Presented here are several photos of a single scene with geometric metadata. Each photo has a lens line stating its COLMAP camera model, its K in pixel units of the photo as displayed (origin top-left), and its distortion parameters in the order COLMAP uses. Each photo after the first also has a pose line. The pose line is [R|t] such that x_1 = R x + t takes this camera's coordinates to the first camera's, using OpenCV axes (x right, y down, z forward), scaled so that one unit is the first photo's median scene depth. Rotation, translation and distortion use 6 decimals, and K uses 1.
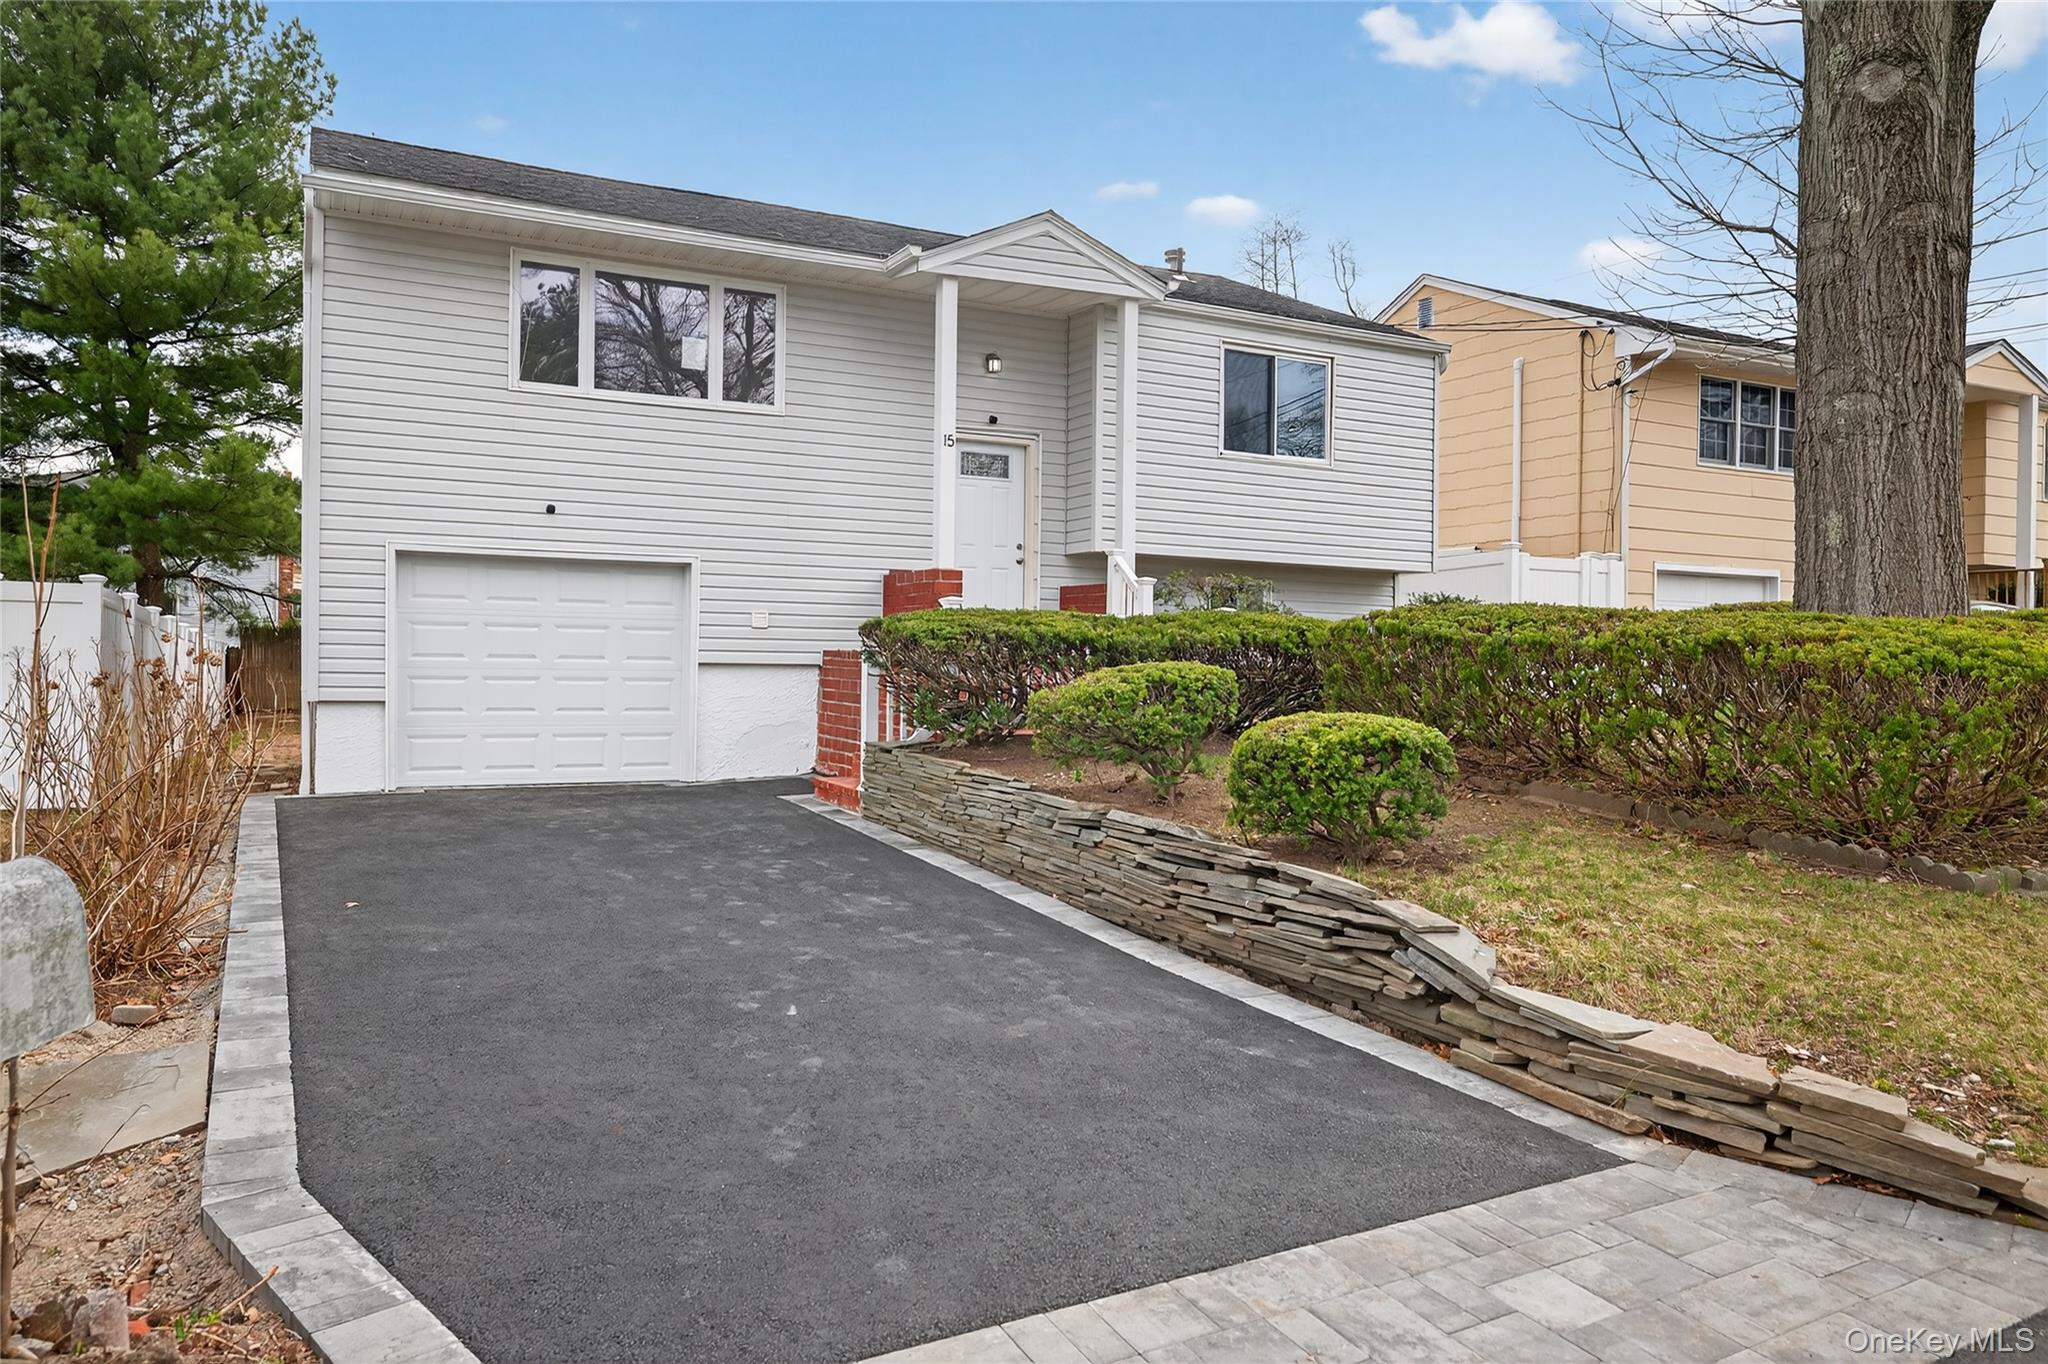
lens RADIAL K [[1374.1, 0, 1024.0], [0, 1374.1, 682.0], [0, 0, 1]] dist [0.000867, -0.001605]
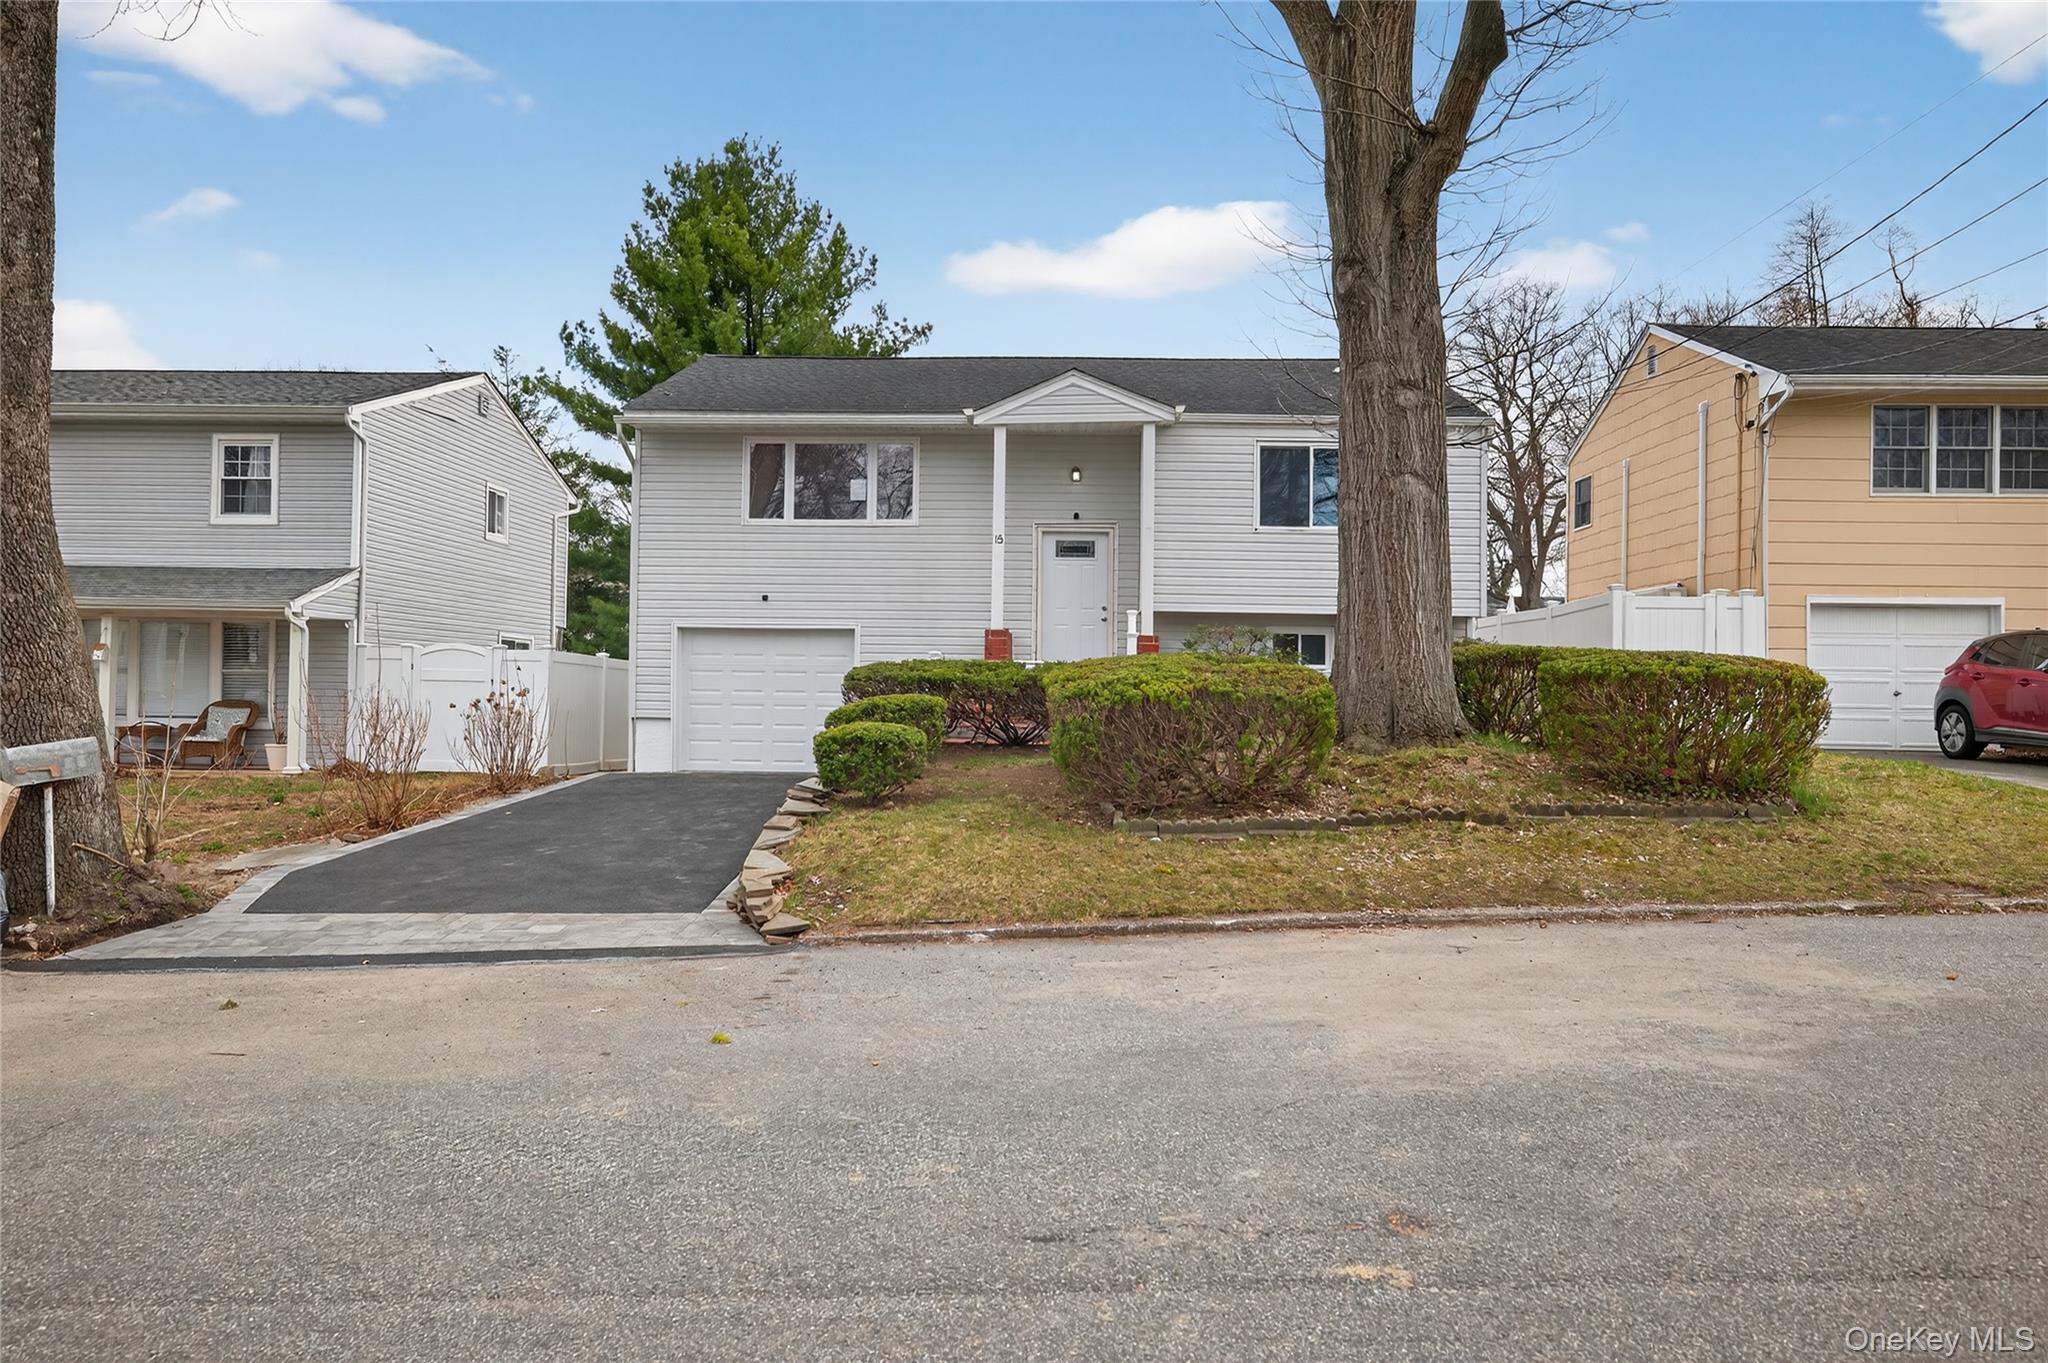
lens RADIAL K [[1374.1, 0, 1024.0], [0, 1374.1, 681.5], [0, 0, 1]] dist [0.000867, -0.001605]
pose [[0.882165, -0.004734, -0.470916, 0.578260], [-0.007217, 0.999696, -0.023570, 0.005017], [0.470884, 0.024191, 0.881863, -0.220561]]
